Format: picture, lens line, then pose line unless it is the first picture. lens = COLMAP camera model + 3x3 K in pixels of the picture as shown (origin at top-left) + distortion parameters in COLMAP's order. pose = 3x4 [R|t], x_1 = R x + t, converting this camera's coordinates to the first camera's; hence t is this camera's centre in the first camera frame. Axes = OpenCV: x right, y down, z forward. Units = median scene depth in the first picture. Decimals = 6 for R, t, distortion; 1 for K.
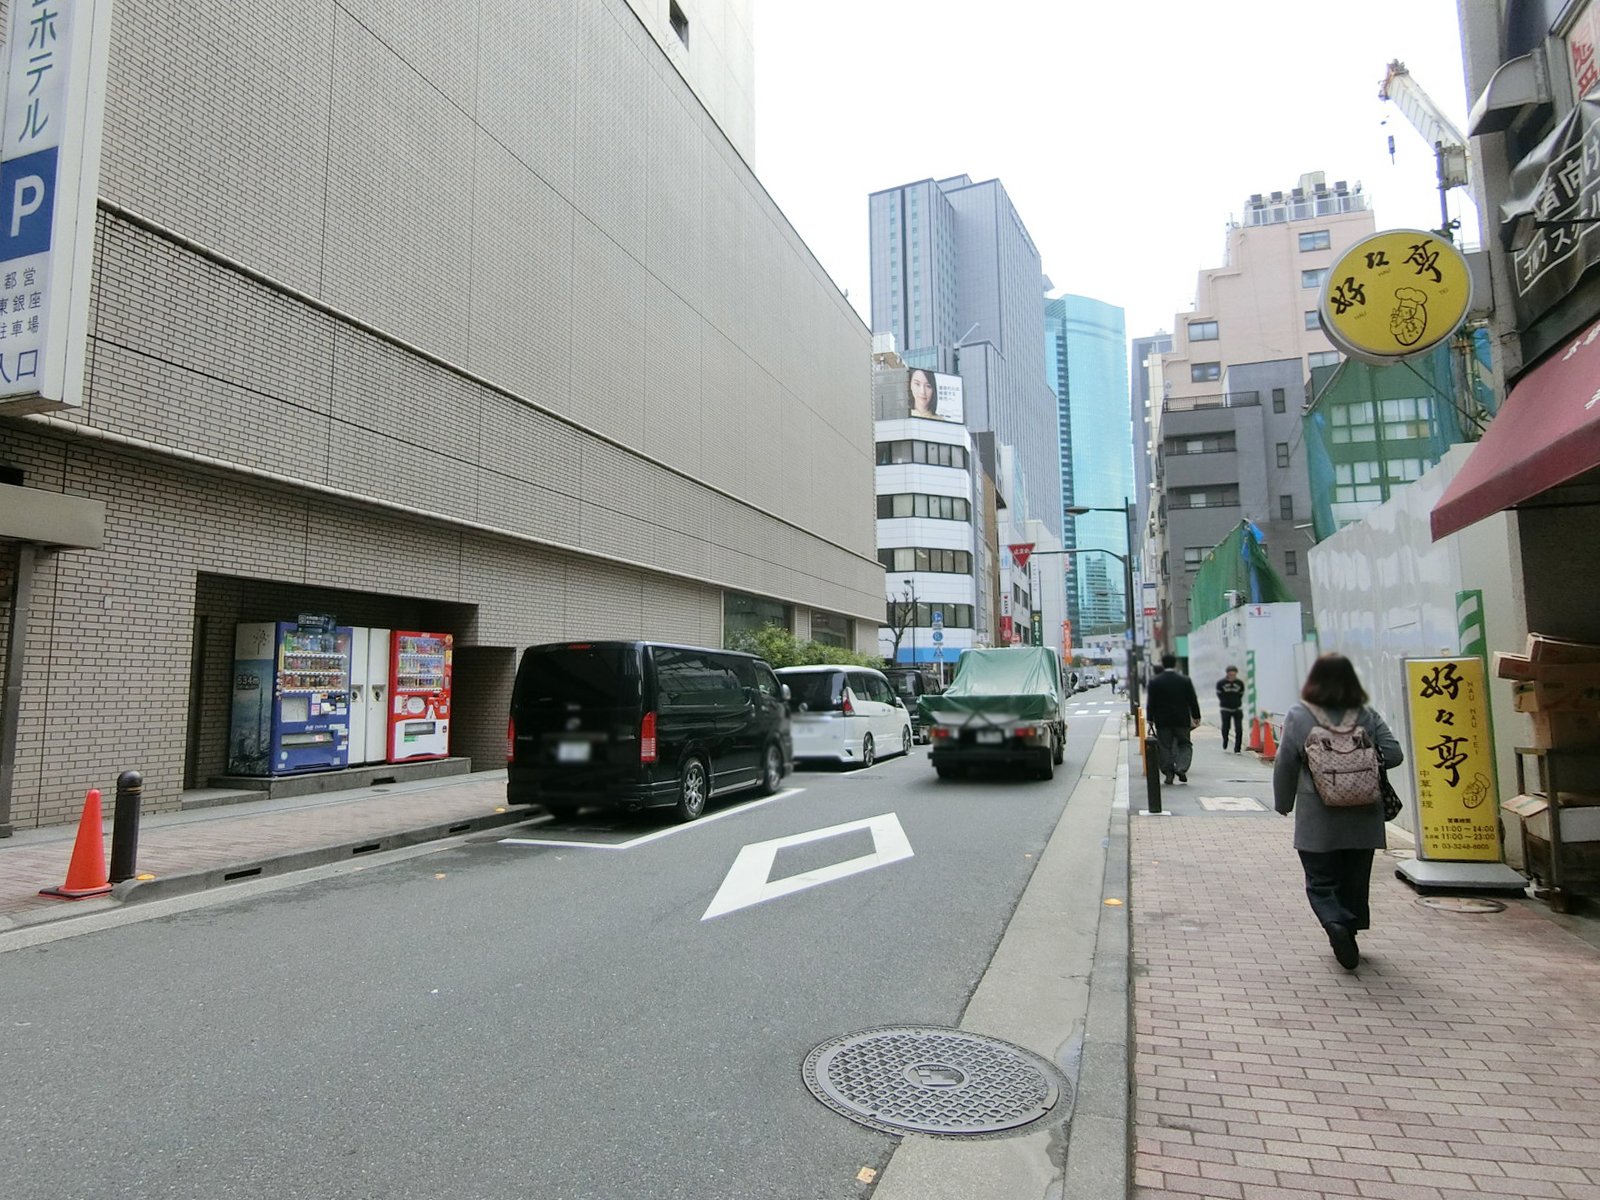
lens RADIAL K [[907.2, 0, 800.0], [0, 907.2, 600.0], [0, 0, 1]] dist [-0.001146, -0.014533]
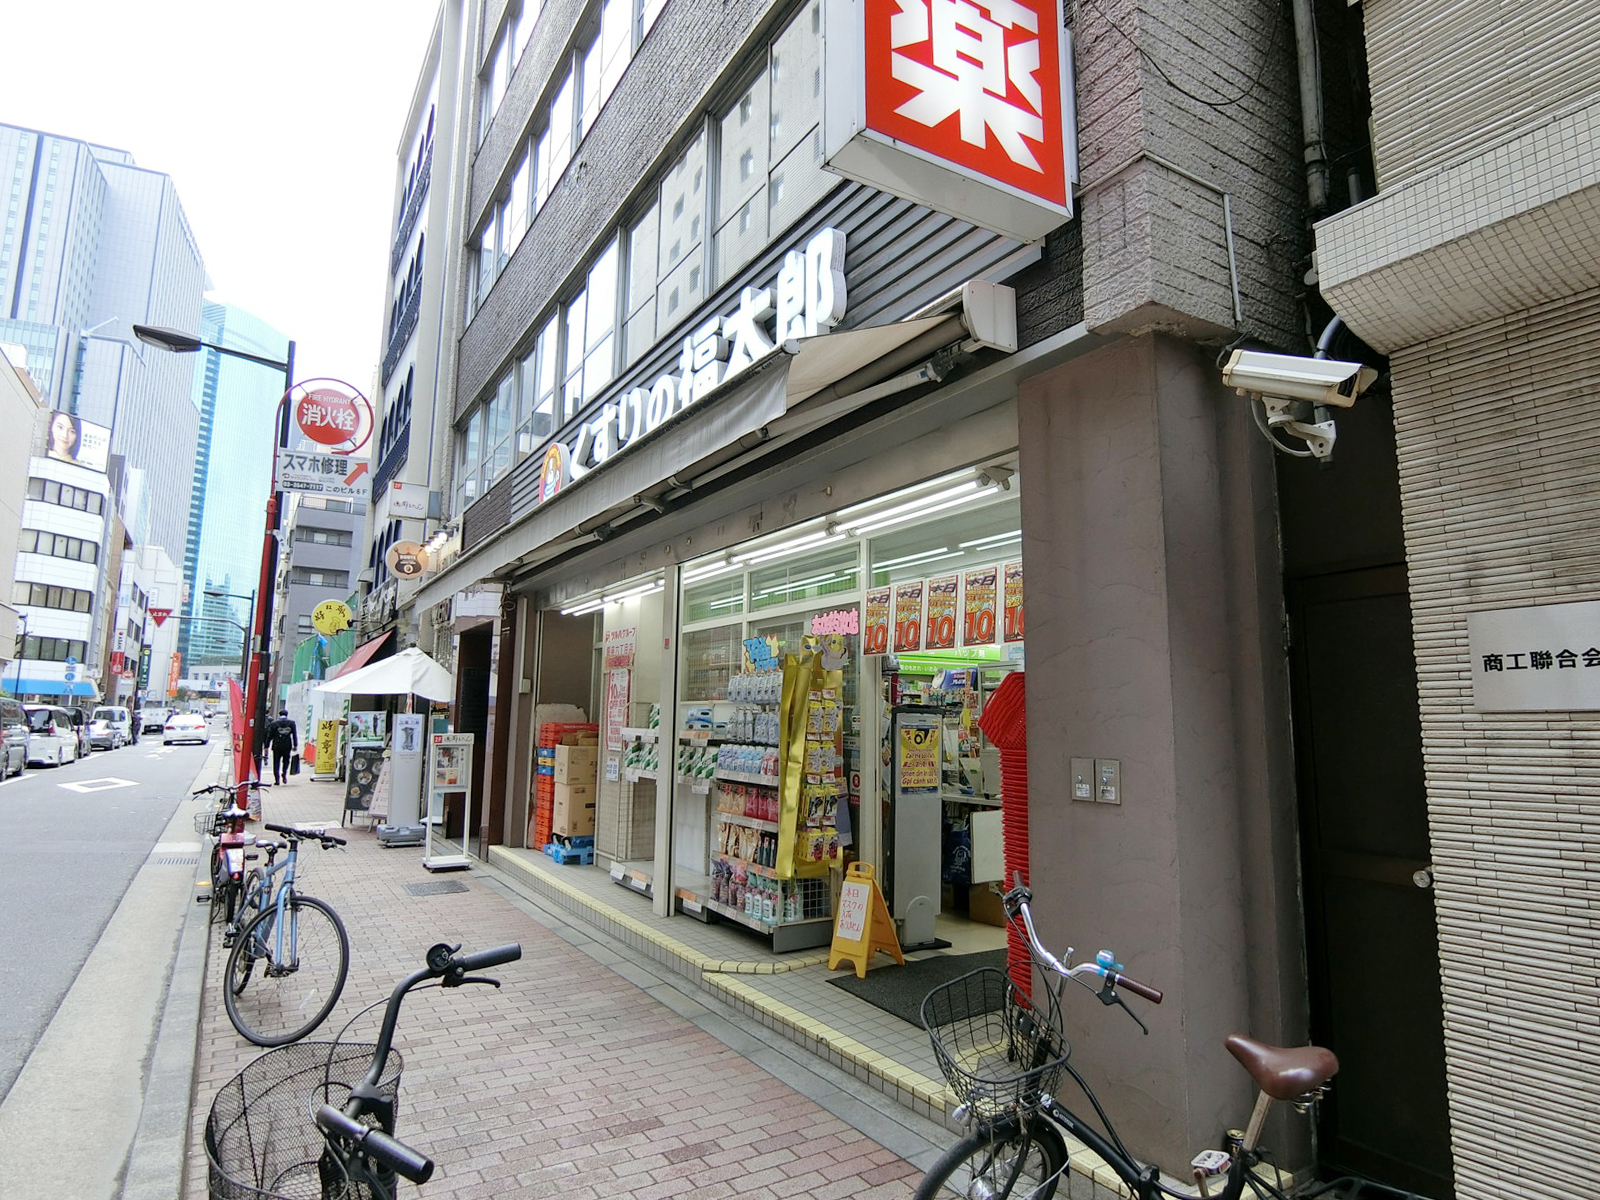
lens RADIAL K [[907.2, 0, 800.0], [0, 907.2, 600.0], [0, 0, 1]] dist [-0.001146, -0.014533]
pose [[0.621826, 0.129250, 0.772416, -0.109622], [-0.097127, 0.991400, -0.087702, -0.030268], [-0.777109, -0.020487, 0.629033, -0.304926]]
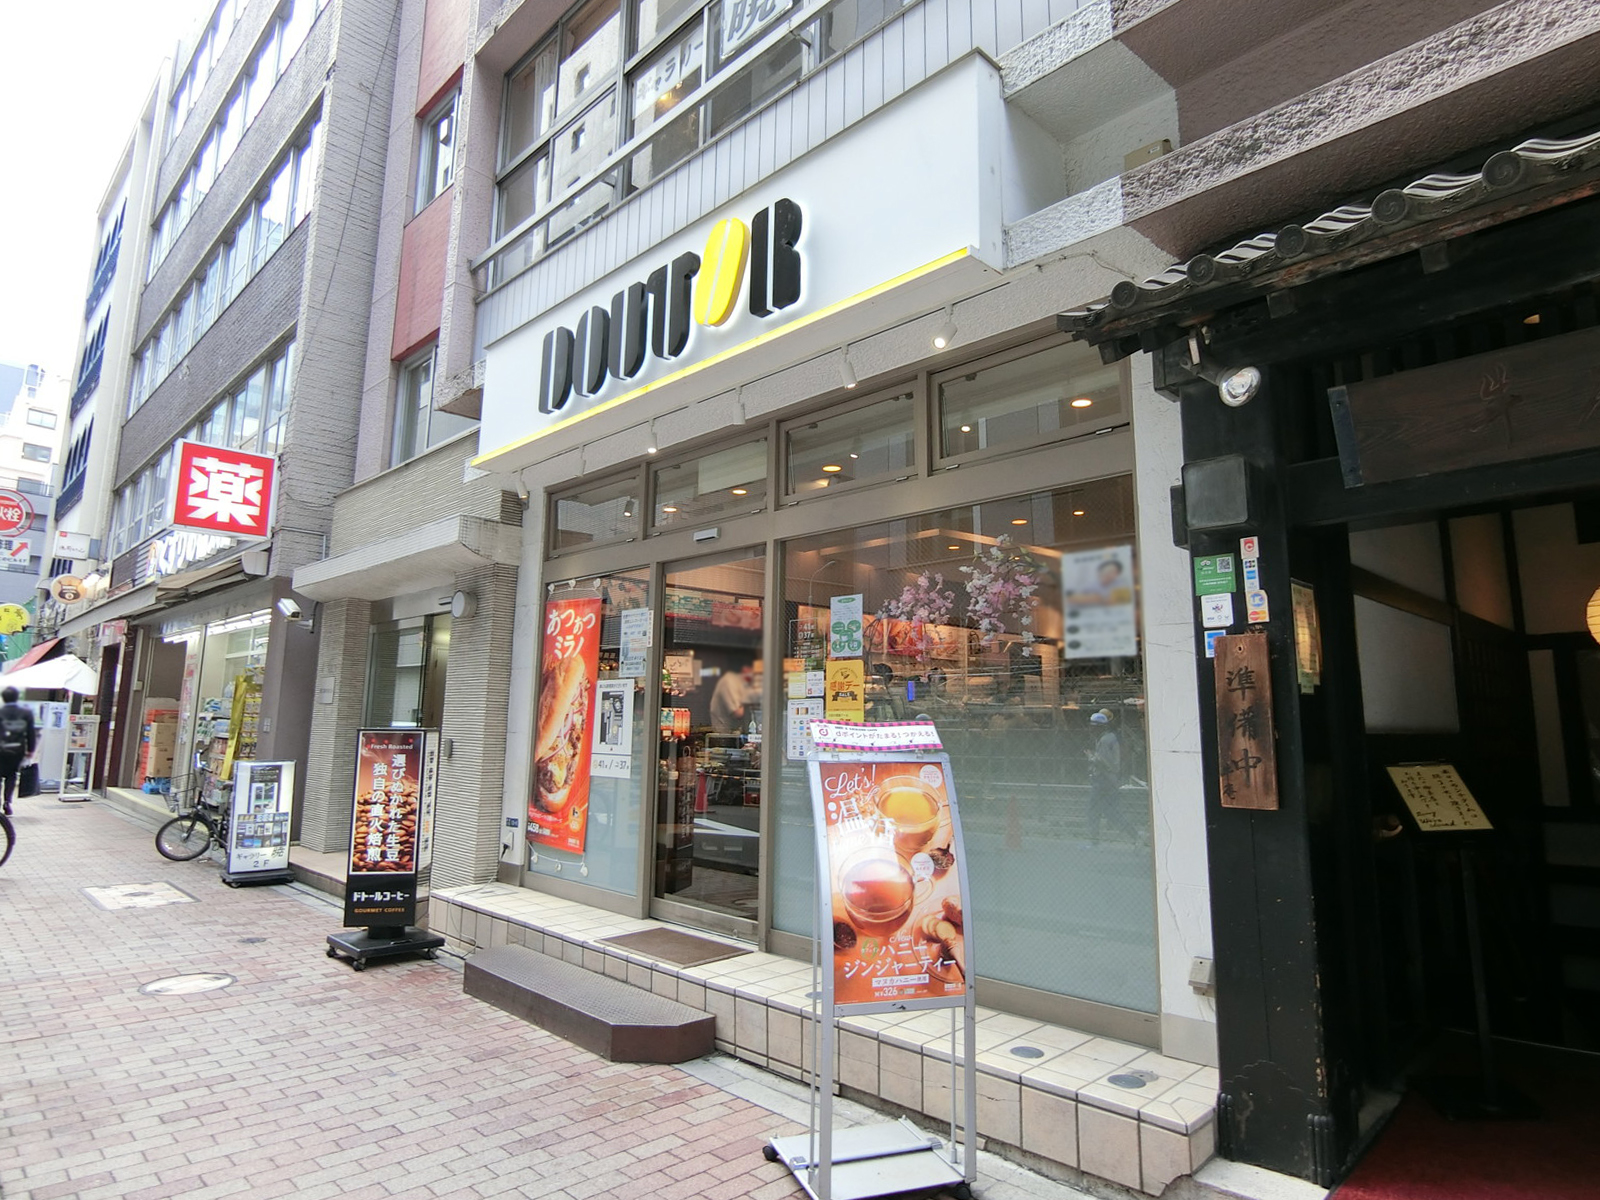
lens RADIAL K [[907.2, 0, 800.0], [0, 907.2, 600.0], [0, 0, 1]] dist [-0.001146, -0.014533]
pose [[0.419190, 0.155420, 0.894497, -0.532666], [-0.117388, 0.986247, -0.116350, -0.108352], [-0.900278, -0.056230, 0.431669, -1.333663]]
